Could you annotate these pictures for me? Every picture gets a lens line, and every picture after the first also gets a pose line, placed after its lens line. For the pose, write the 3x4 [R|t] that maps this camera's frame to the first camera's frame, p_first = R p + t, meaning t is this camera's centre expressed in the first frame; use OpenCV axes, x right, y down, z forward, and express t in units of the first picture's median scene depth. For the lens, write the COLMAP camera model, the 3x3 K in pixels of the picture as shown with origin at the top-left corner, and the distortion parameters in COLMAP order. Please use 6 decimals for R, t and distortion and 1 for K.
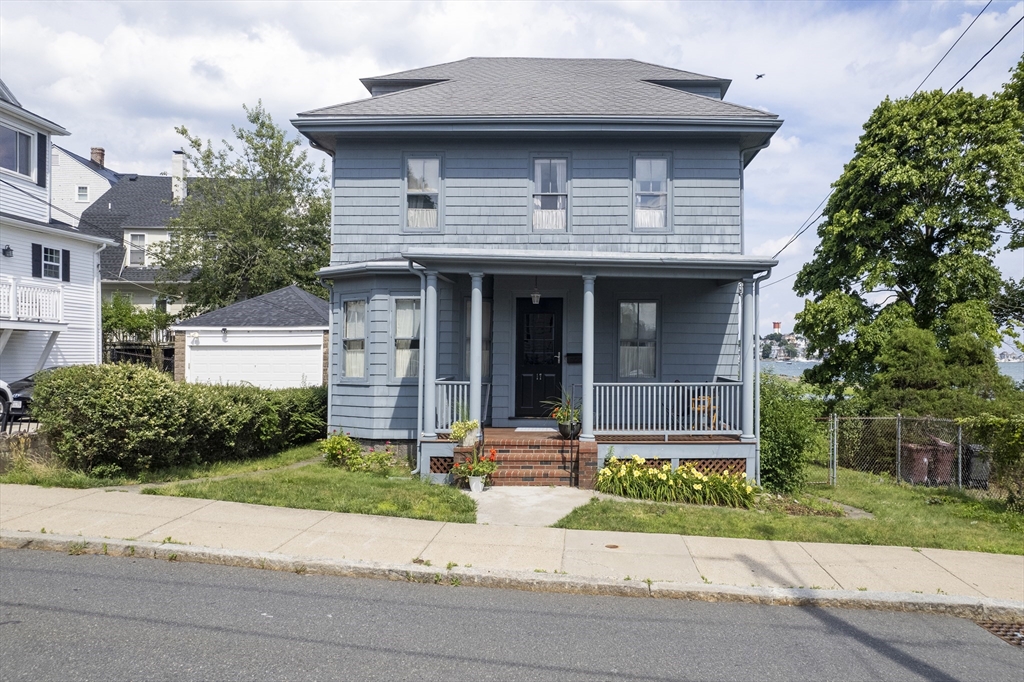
lens RADIAL K [[660.3, 0, 512.0], [0, 660.3, 341.0], [0, 0, 1]] dist [-0.036187, 0.002896]
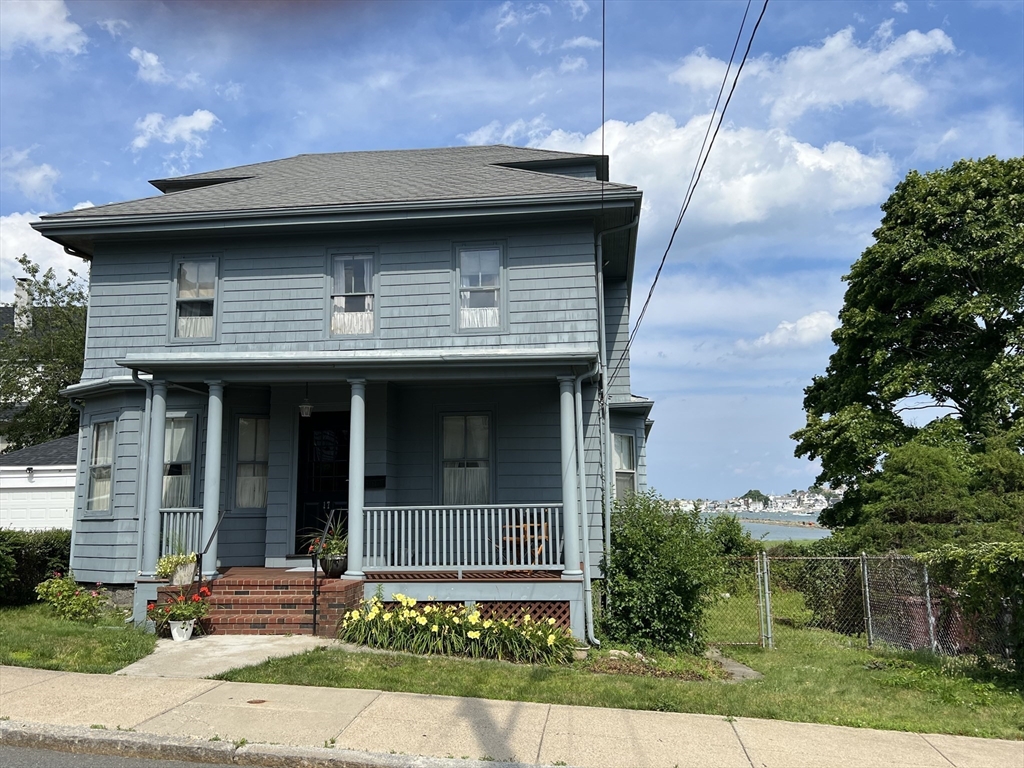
lens RADIAL K [[768.6, 0, 512.0], [0, 768.6, 384.0], [0, 0, 1]] dist [0.042173, -0.007896]
pose [[0.993195, -0.044836, -0.107485, 0.395465], [0.028219, 0.988068, -0.151411, 0.058440], [0.112991, 0.147348, 0.982610, 0.040130]]
